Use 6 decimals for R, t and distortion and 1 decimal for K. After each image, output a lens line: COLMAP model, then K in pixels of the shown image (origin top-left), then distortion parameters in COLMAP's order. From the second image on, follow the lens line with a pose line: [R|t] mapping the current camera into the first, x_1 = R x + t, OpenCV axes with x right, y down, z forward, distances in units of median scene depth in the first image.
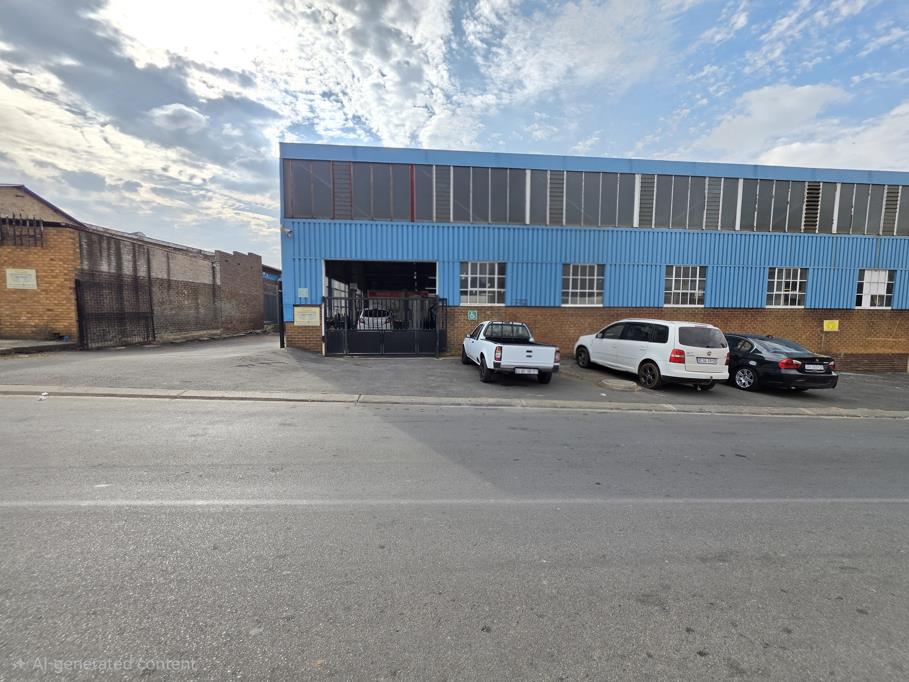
lens RADIAL K [[366.3, 0, 443.7], [0, 366.3, 341.7], [0, 0, 1]] dist [-0.000550, 0.000340]
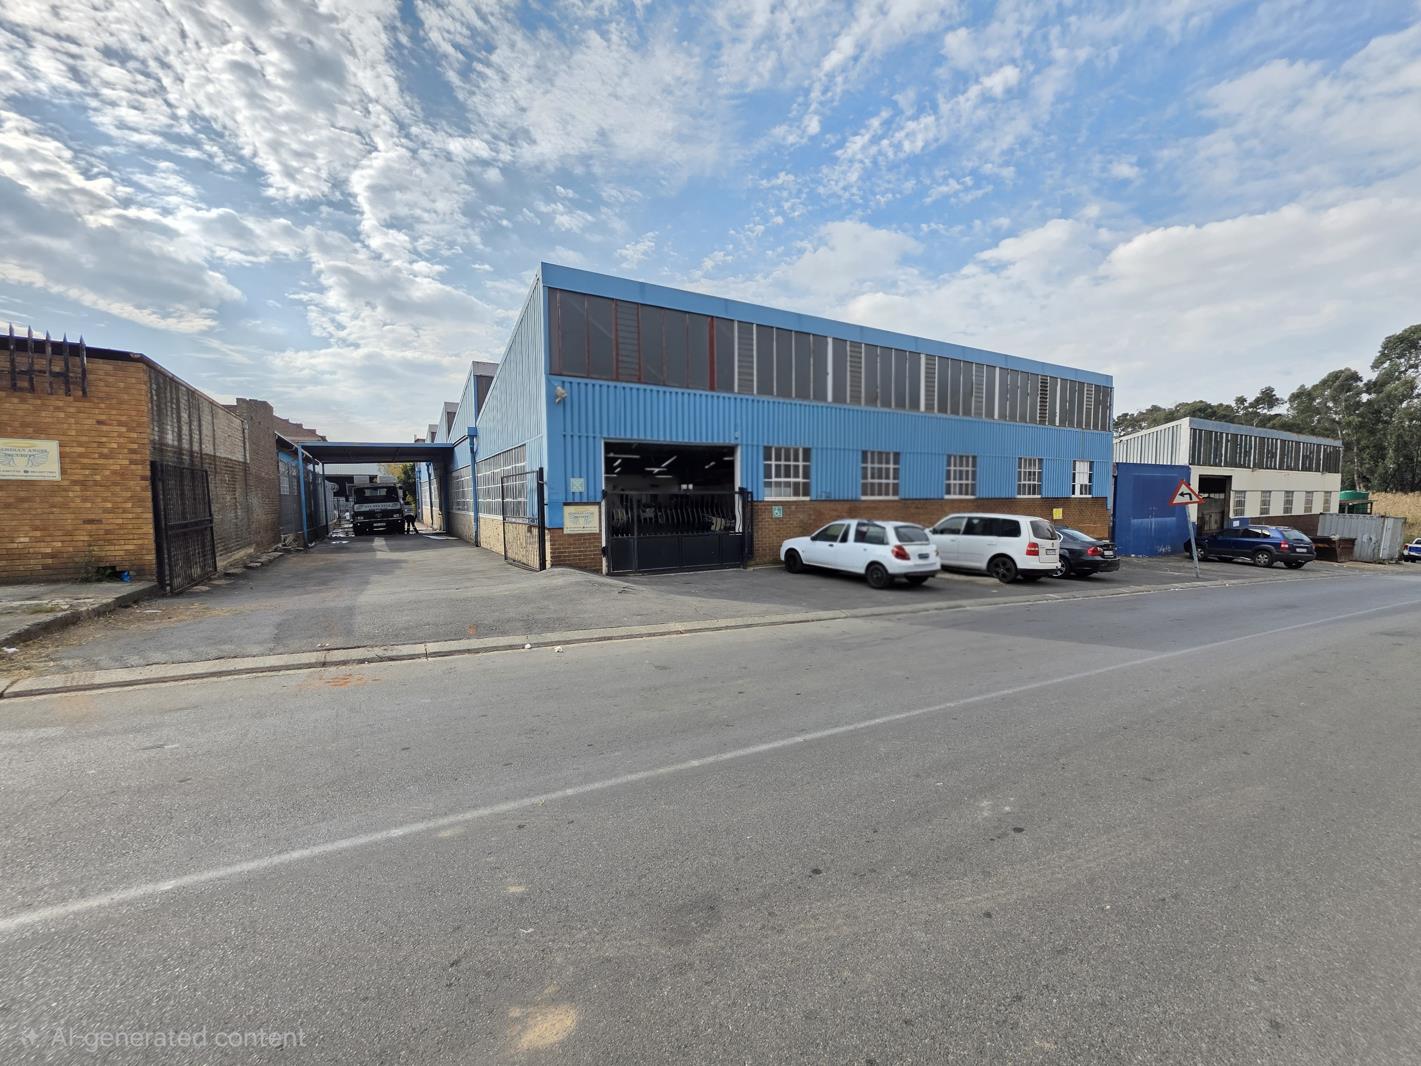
lens RADIAL K [[572.7, 0, 693.6], [0, 572.7, 534.1], [0, 0, 1]] dist [-0.000550, 0.000340]
pose [[0.909321, -0.038665, 0.414294, -0.623861], [0.046380, 0.998887, -0.008574, -0.023029], [-0.413502, 0.027012, 0.910103, -0.056414]]
